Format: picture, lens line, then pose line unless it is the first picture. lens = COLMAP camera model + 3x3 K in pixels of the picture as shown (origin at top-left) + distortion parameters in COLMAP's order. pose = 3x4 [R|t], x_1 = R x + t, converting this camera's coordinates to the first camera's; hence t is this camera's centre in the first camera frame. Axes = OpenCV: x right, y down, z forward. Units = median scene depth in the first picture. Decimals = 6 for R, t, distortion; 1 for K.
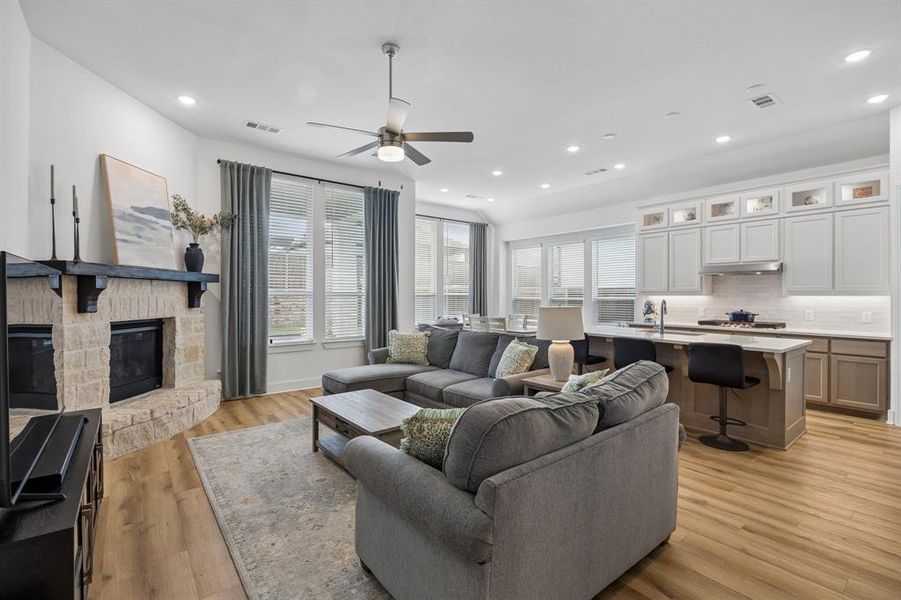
lens RADIAL K [[404.1, 0, 445.2], [0, 404.1, 295.6], [0, 0, 1]] dist [-0.005592, -0.000870]
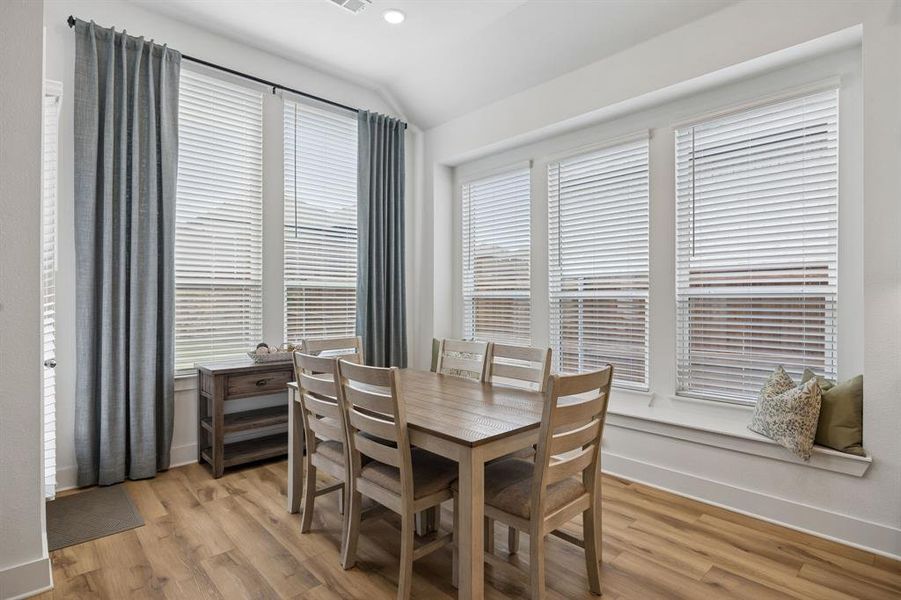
lens RADIAL K [[456.6, 0, 445.9], [0, 456.6, 296.8], [0, 0, 1]] dist [-0.003899, -0.000753]
pose [[0.997101, -0.001864, 0.076060, 0.221541], [0.002081, 0.999994, -0.002781, 0.018433], [-0.076055, 0.002931, 0.997099, 1.034128]]
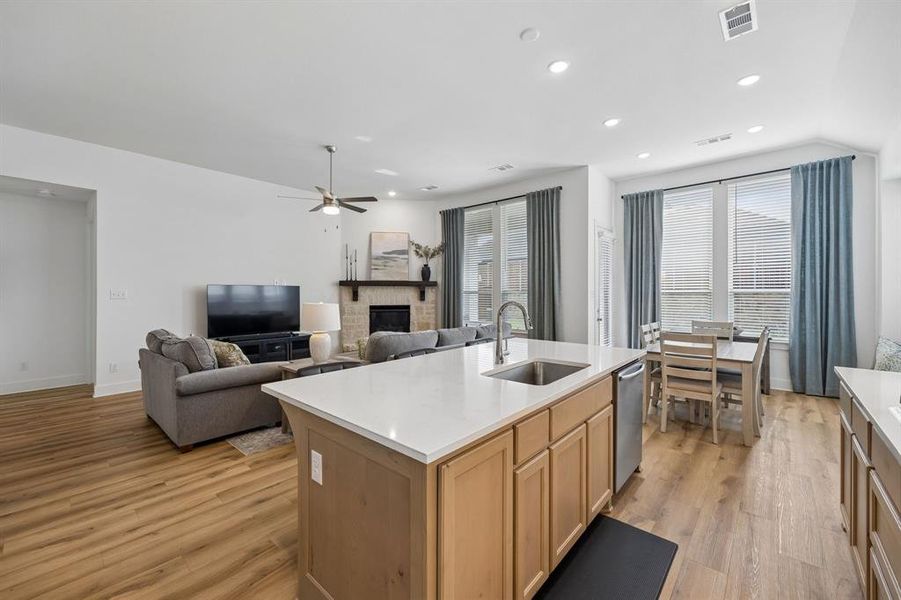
lens RADIAL K [[367.2, 0, 447.9], [0, 367.2, 294.9], [0, 0, 1]] dist [0.013661, -0.000199]
pose [[0.171914, 0.003155, -0.985107, 0.987851], [0.001320, 0.999993, 0.003433, -0.000780], [0.985111, -0.001890, 0.171909, 0.817913]]
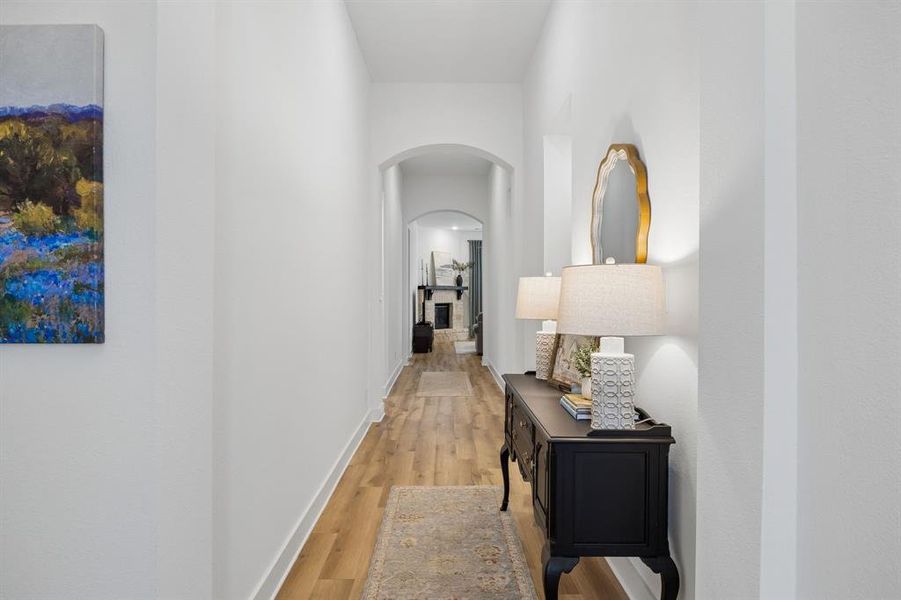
lens RADIAL K [[410.6, 0, 446.2], [0, 410.6, 299.9], [0, 0, 1]] dist [-0.016042, -0.000085]
pose [[0.788120, 0.011054, -0.615423, 0.952900], [0.001206, 0.999809, 0.019502, -0.020429], [0.615521, -0.016112, 0.787956, -1.157793]]
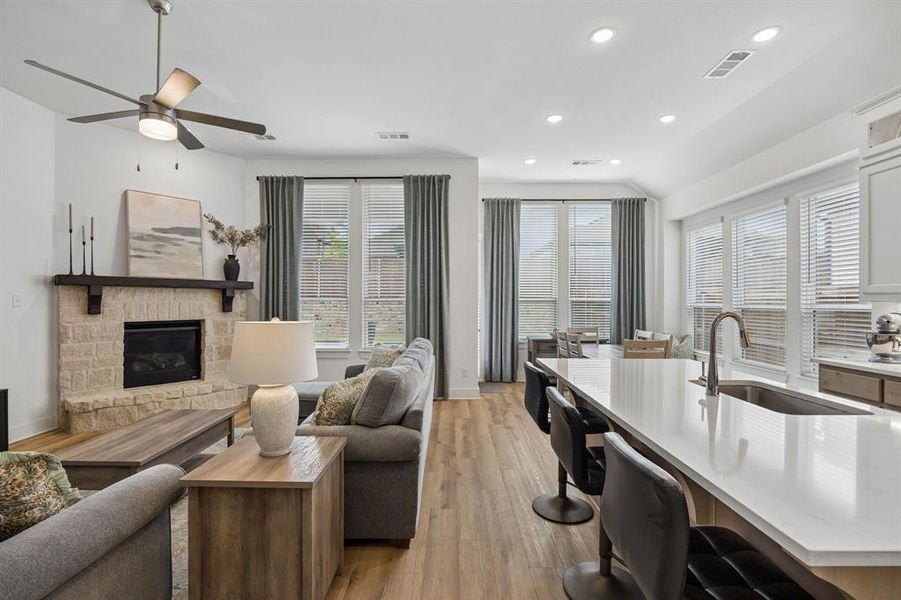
lens RADIAL K [[410.6, 0, 446.2], [0, 410.6, 299.9], [0, 0, 1]] dist [-0.016042, -0.000085]
pose [[0.775971, -0.001043, -0.630768, 0.567818], [-0.001628, 0.999992, -0.003657, -0.000090], [0.630767, 0.003865, 0.775963, 0.490792]]
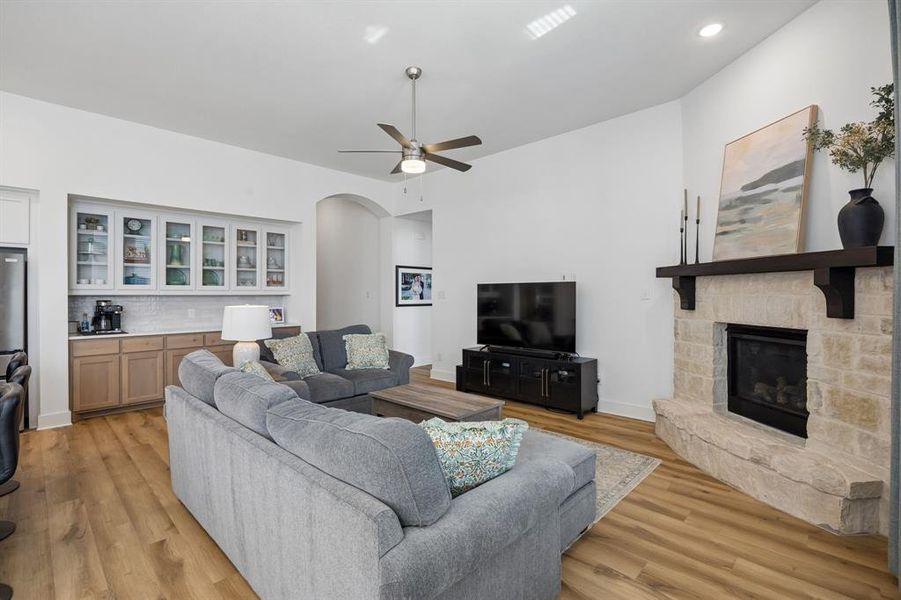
lens RADIAL K [[411.4, 0, 446.1], [0, 411.4, 296.3], [0, 0, 1]] dist [-0.010770, 0.000032]
pose [[-0.991517, 0.001592, -0.129968, -0.051675], [0.000828, 0.999982, 0.005929, -0.001375], [0.129975, 0.005772, -0.991500, 1.430777]]
